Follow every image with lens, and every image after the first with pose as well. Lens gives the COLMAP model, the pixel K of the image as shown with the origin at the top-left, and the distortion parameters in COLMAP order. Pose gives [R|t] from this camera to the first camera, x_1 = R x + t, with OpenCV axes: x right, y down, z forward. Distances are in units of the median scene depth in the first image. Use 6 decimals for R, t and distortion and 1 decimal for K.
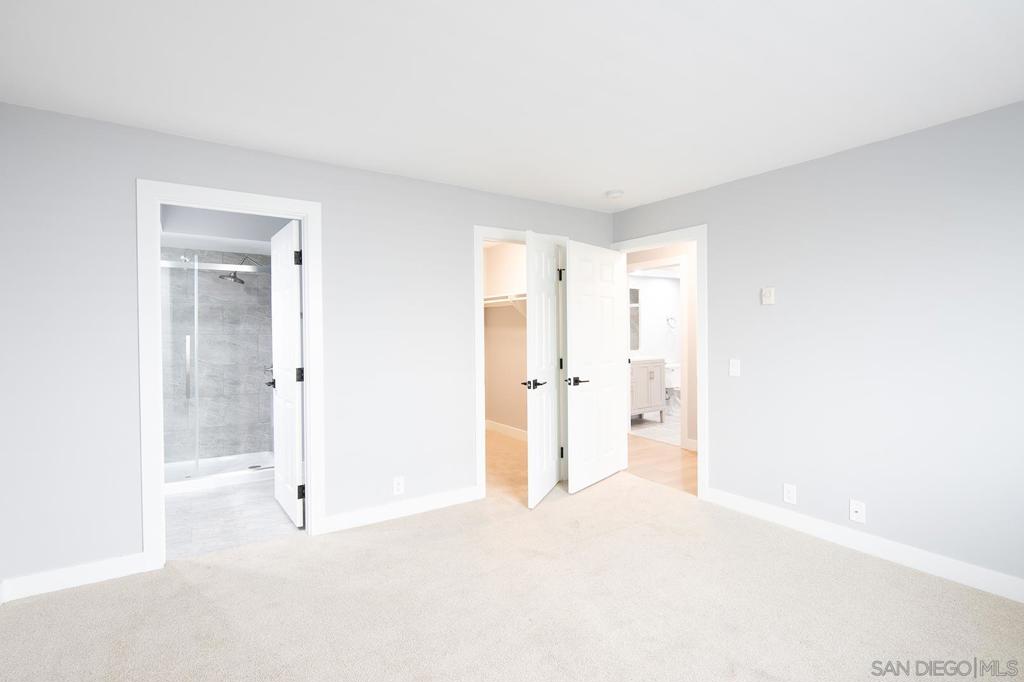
lens RADIAL K [[492.0, 0, 515.5], [0, 492.0, 333.5], [0, 0, 1]] dist [0.002743, 0.000172]
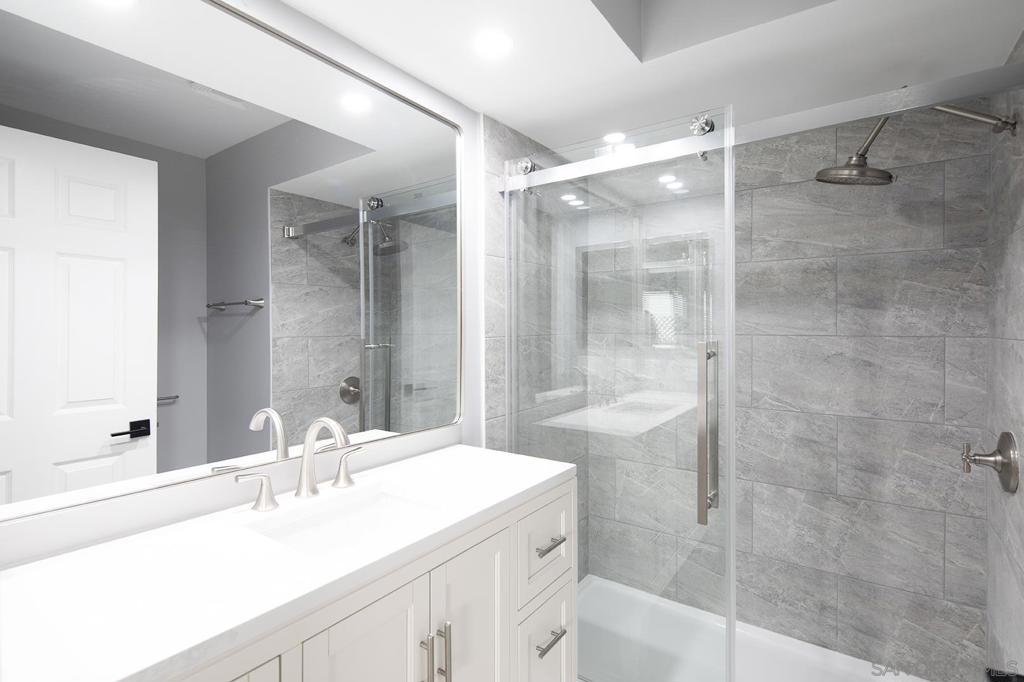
lens RADIAL K [[492.0, 0, 514.9], [0, 492.0, 332.0], [0, 0, 1]] dist [0.002743, 0.000172]
pose [[0.353652, 0.004438, -0.935366, -0.319744], [-0.004120, 0.999986, 0.003187, -0.001793], [0.935368, 0.002726, 0.353666, 0.623719]]
